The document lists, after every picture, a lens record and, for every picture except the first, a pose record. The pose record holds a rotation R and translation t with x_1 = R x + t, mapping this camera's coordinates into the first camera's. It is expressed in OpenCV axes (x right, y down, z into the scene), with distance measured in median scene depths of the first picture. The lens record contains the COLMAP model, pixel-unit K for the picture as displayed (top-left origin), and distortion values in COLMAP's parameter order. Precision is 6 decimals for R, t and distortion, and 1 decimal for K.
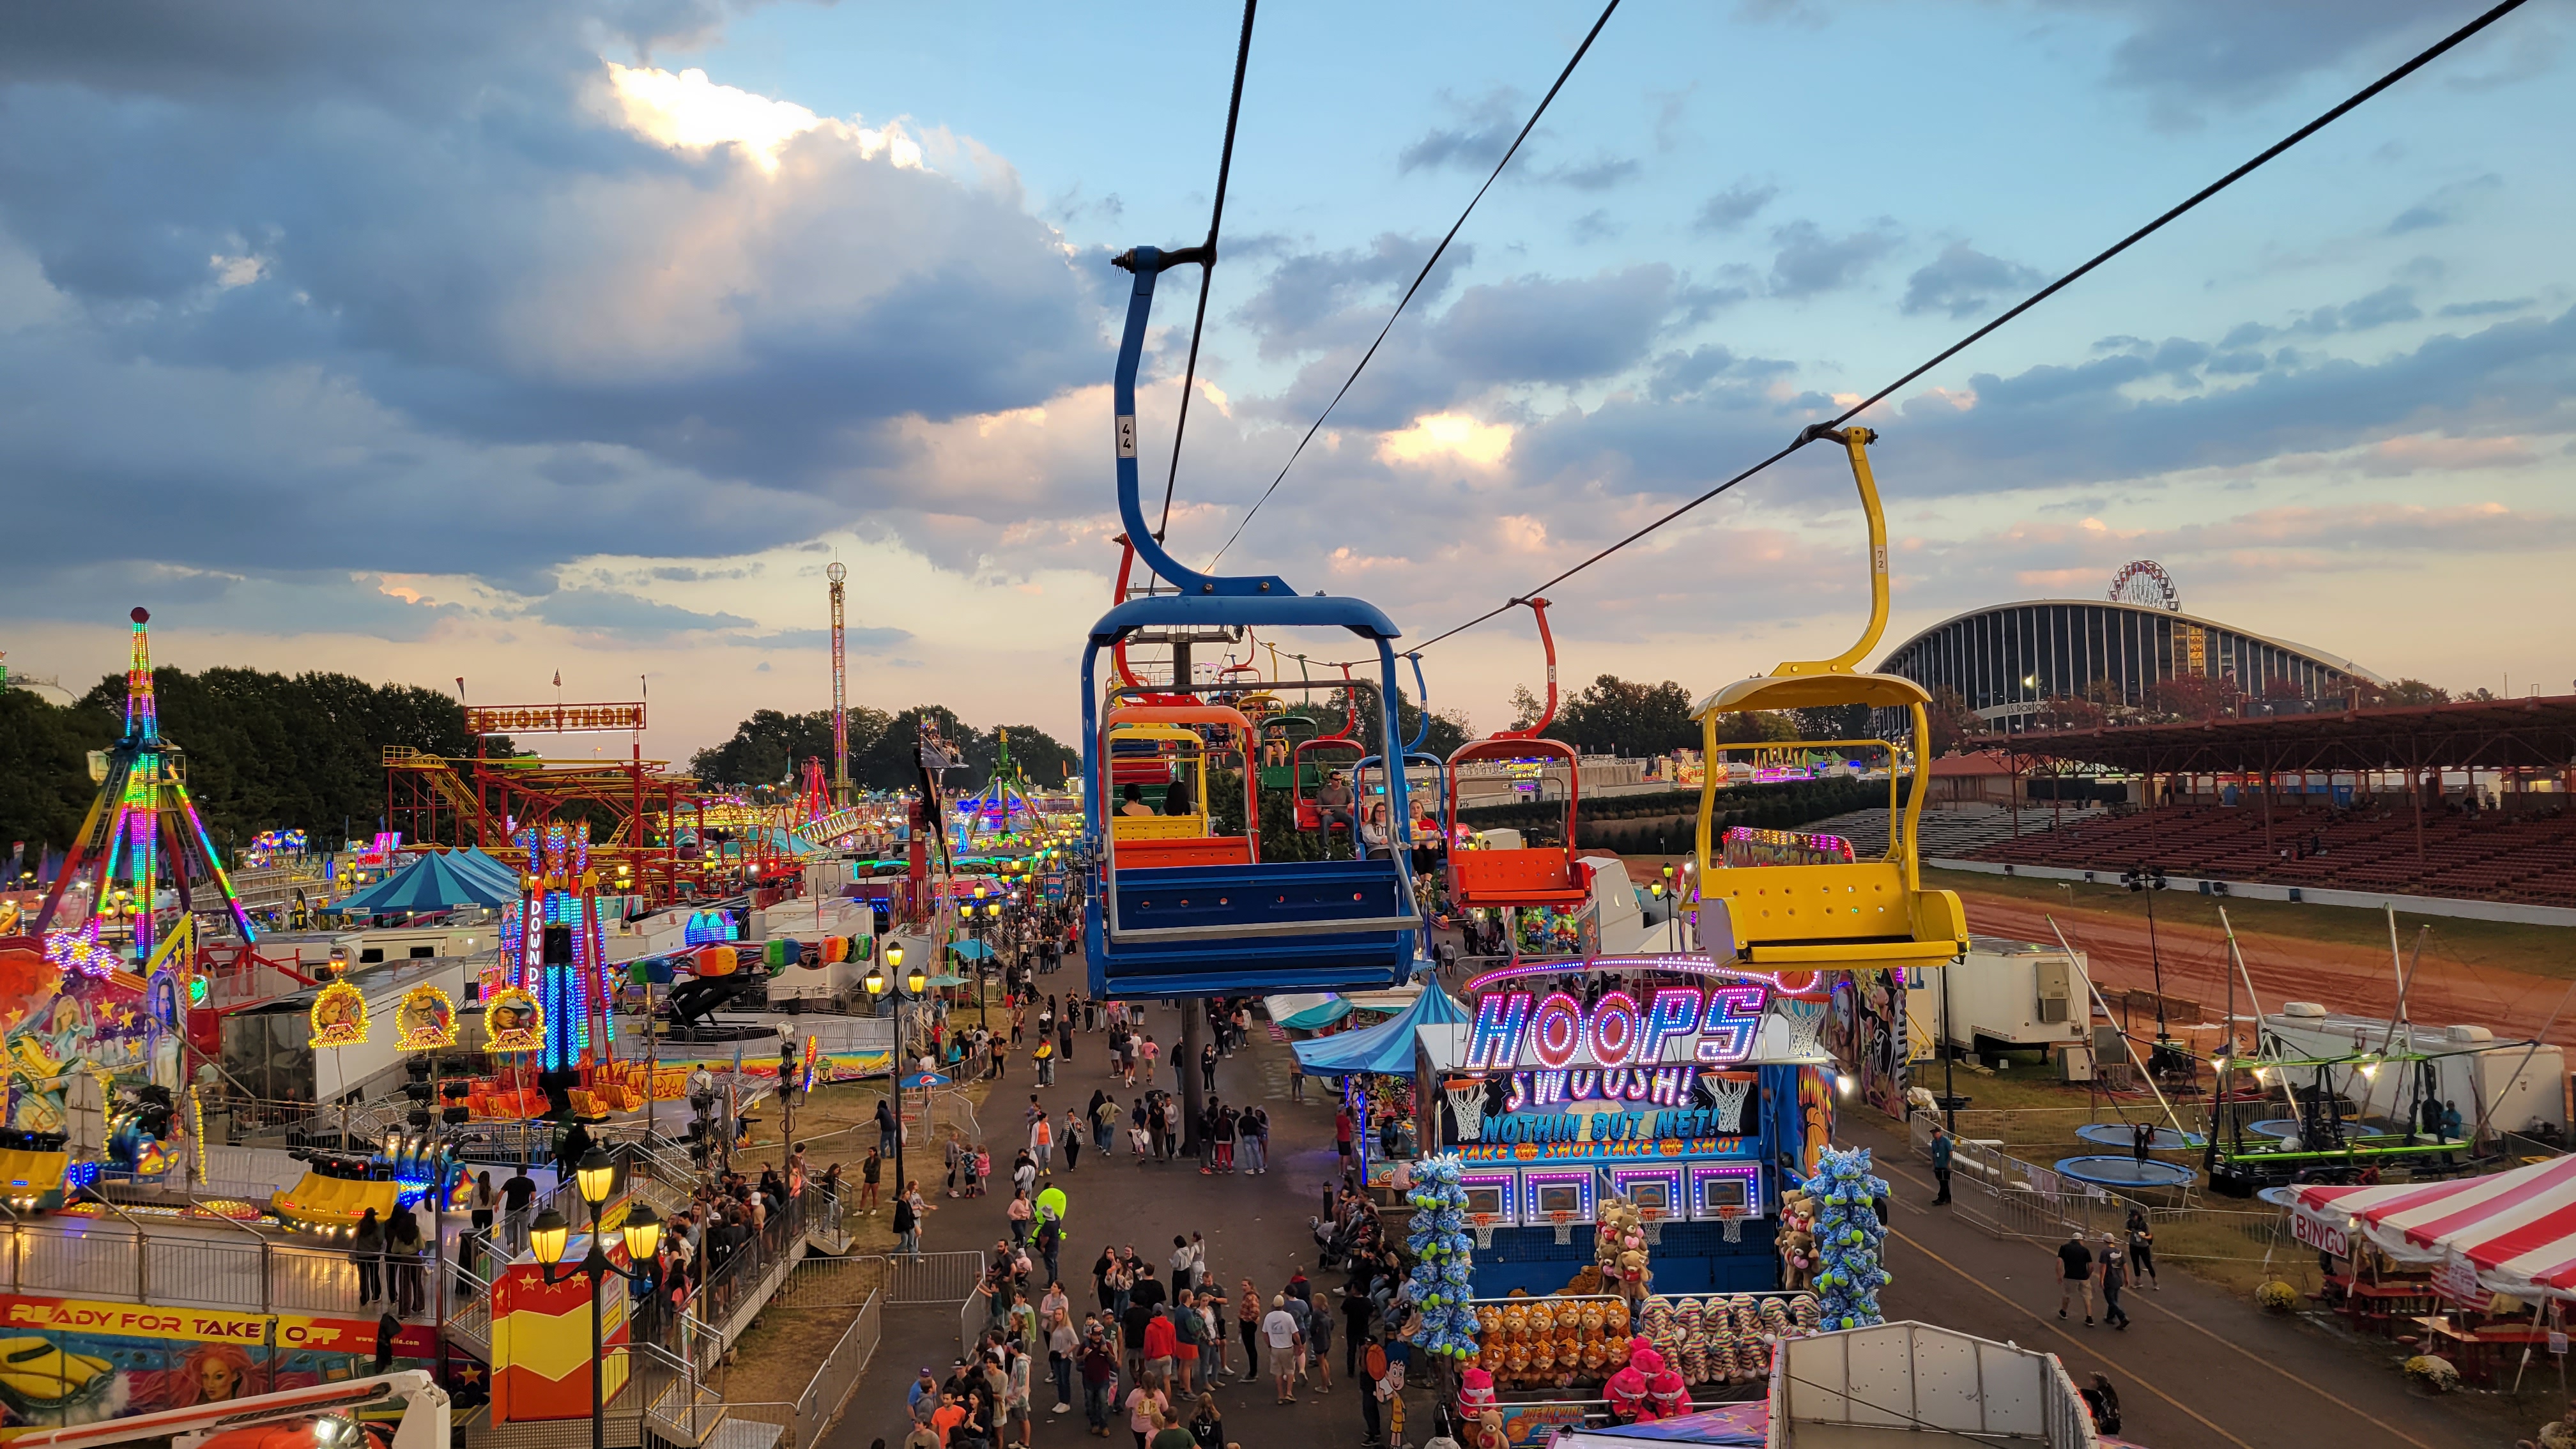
lens RADIAL K [[1927.1, 0, 1289.9], [0, 1927.1, 726.1], [0, 0, 1]] dist [0.032167, -0.008524]
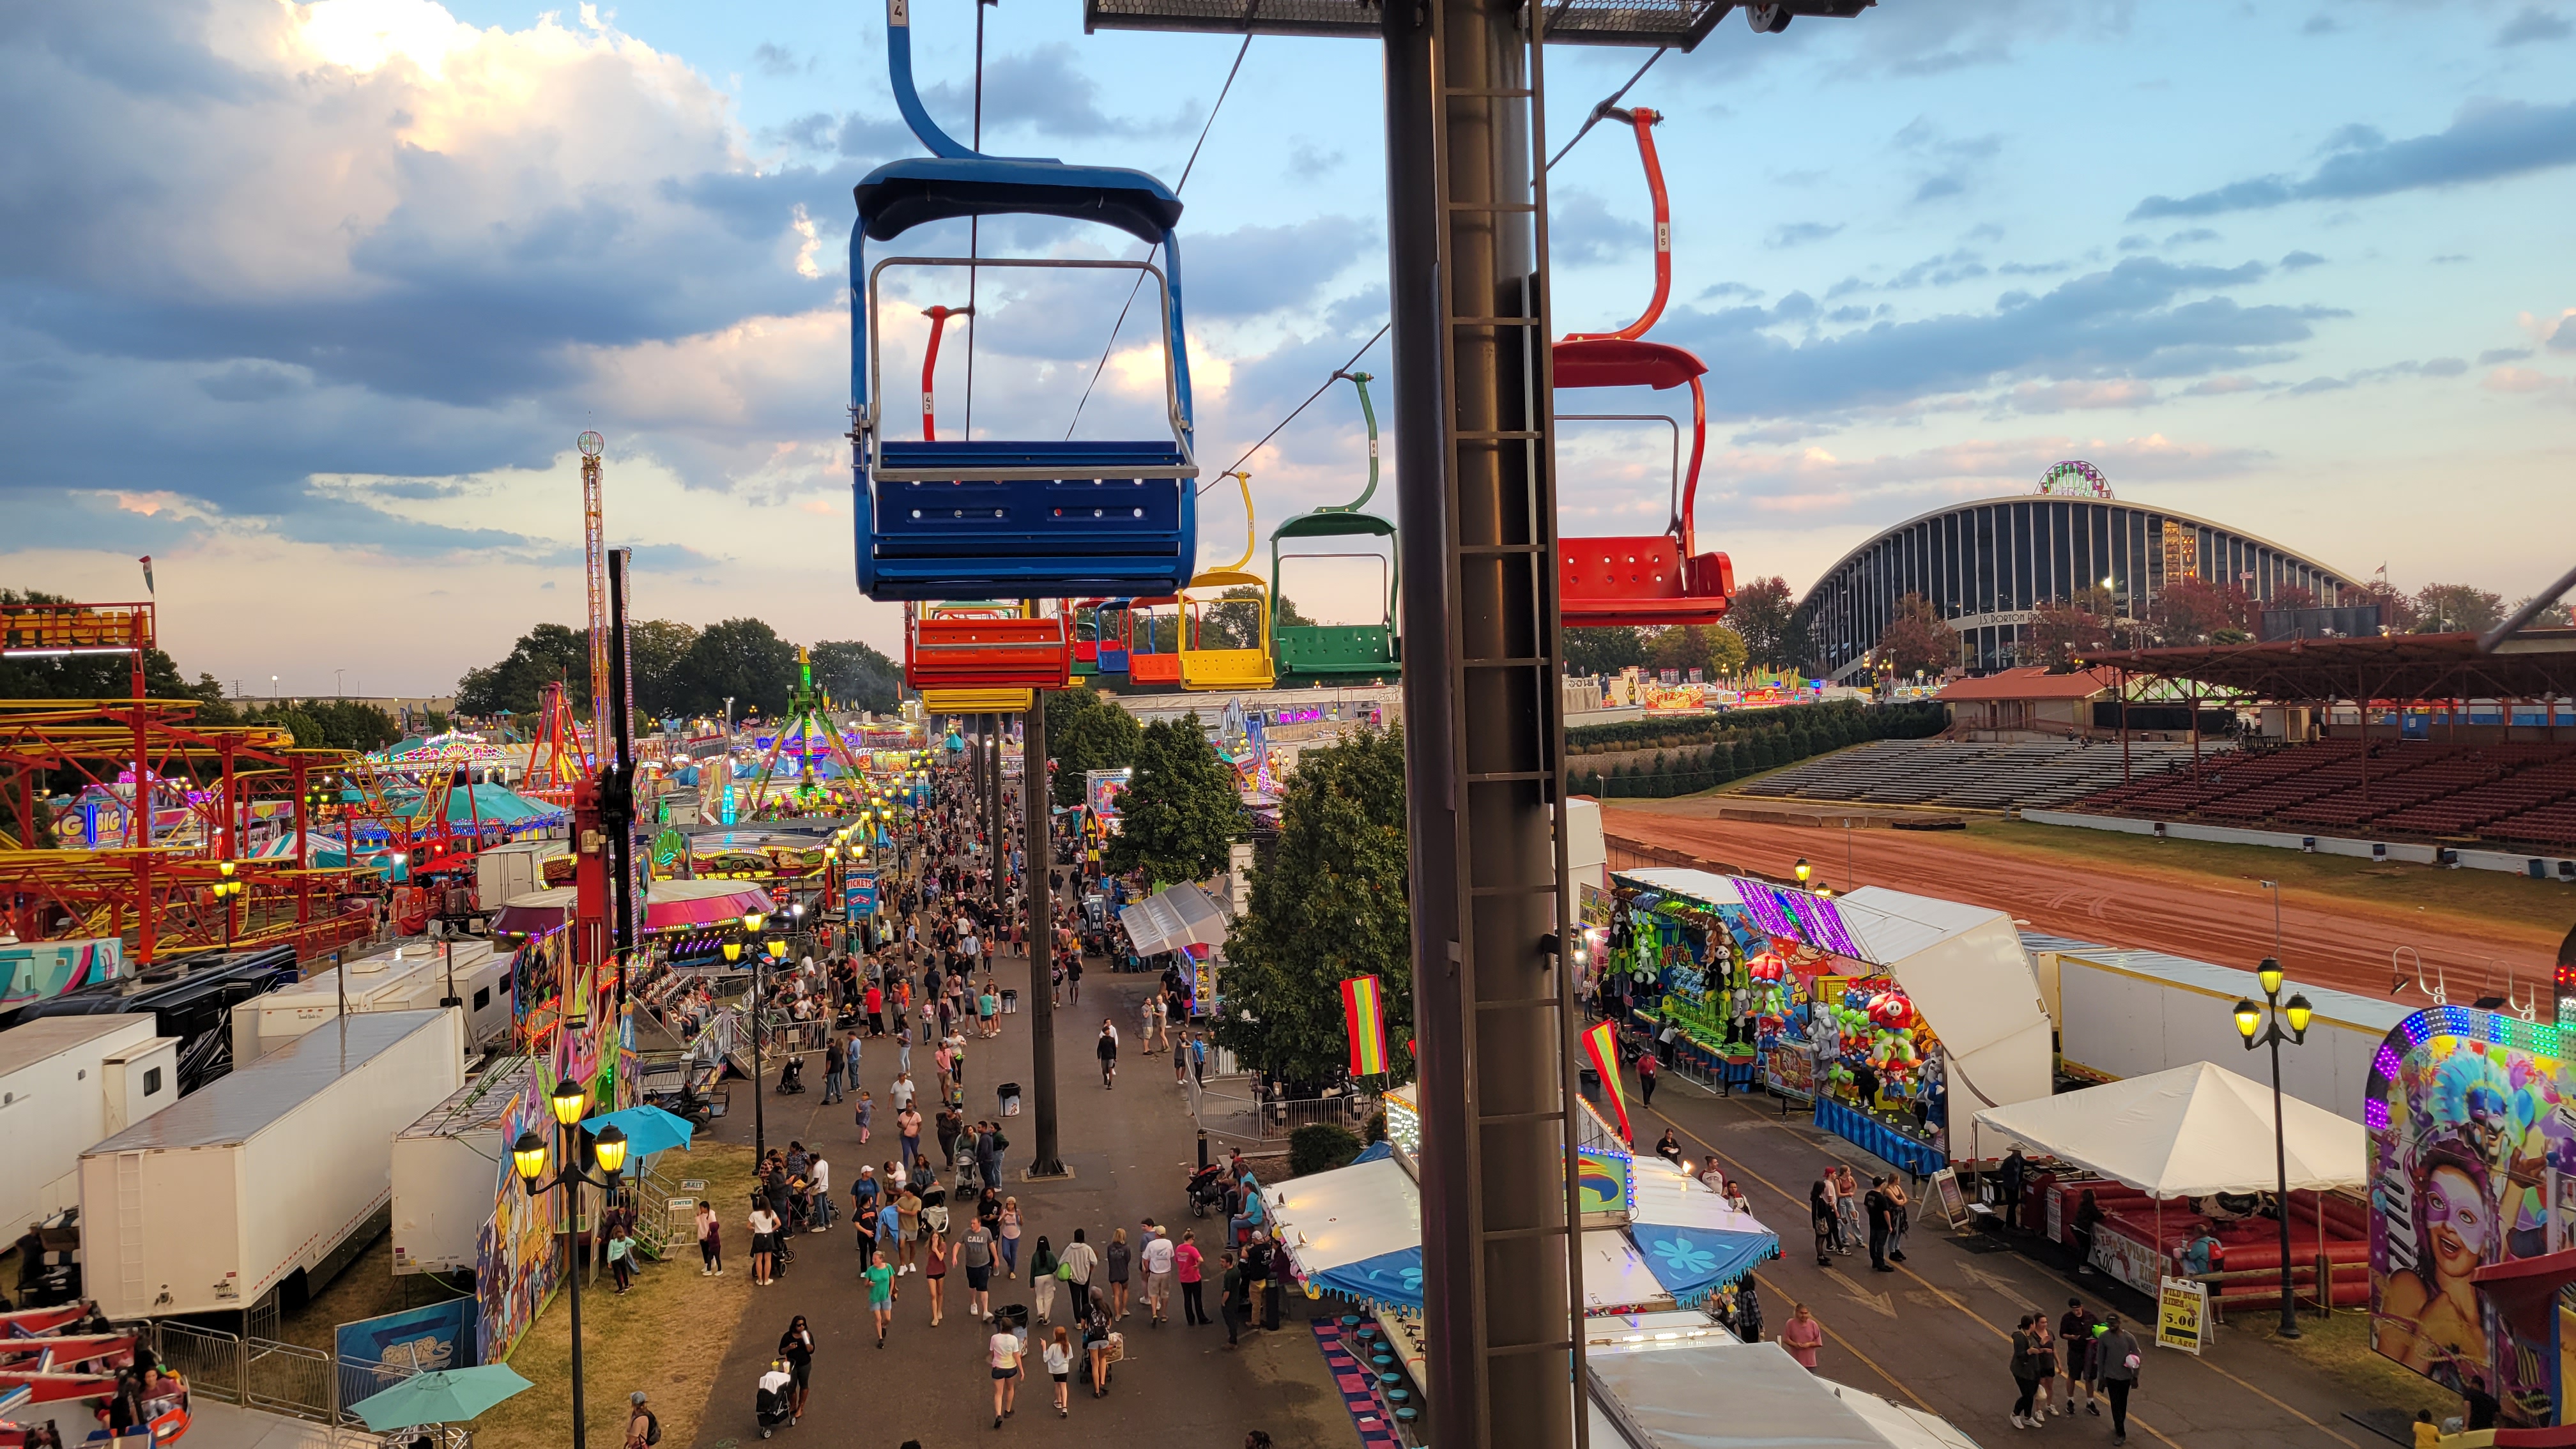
lens RADIAL K [[1967.3, 0, 1288.5], [0, 1967.3, 727.8], [0, 0, 1]] dist [0.066043, -0.052522]
pose [[0.997215, -0.004598, 0.074436, -0.016017], [0.001409, 0.999081, 0.042838, 0.001636], [-0.074564, -0.042614, 0.996305, 0.214502]]
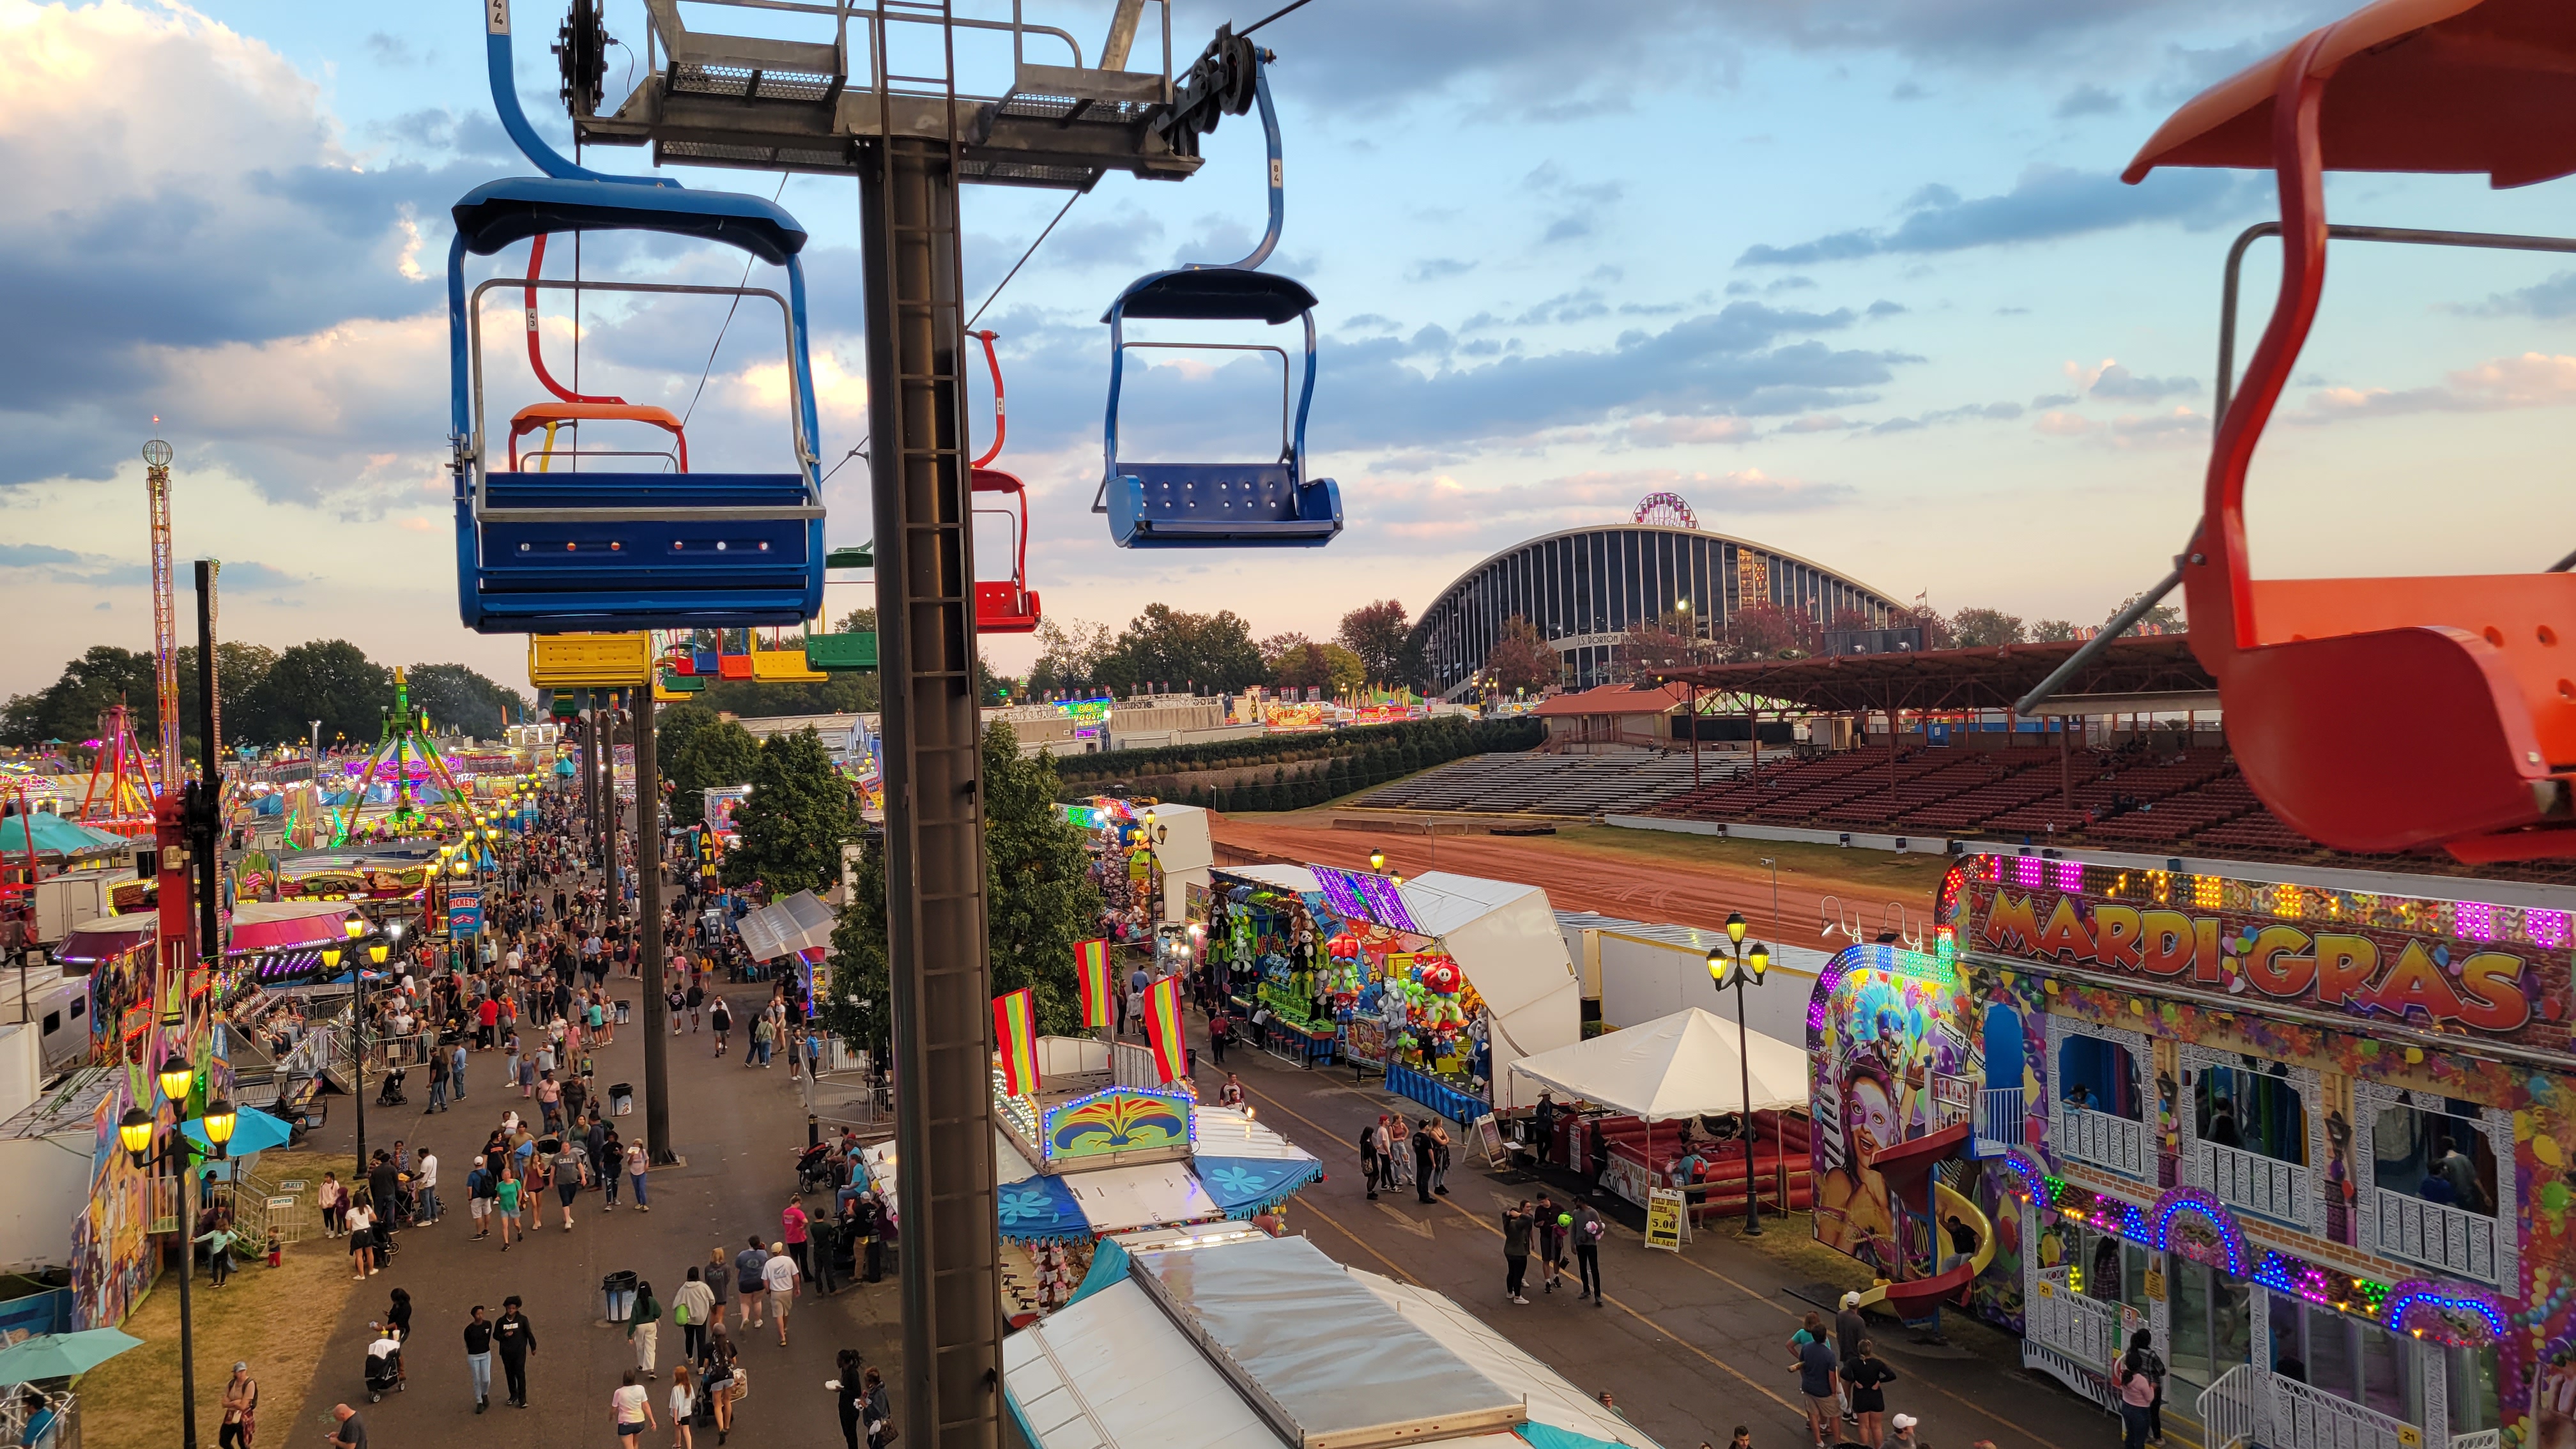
lens RADIAL K [[1967.3, 0, 1248.1], [0, 1967.3, 713.8], [0, 0, 1]] dist [0.066043, -0.052522]
pose [[0.971570, -0.009927, 0.236543, -0.014295], [0.004240, 0.999690, 0.024537, 0.003540], [-0.236713, -0.022836, 0.971311, 0.197242]]
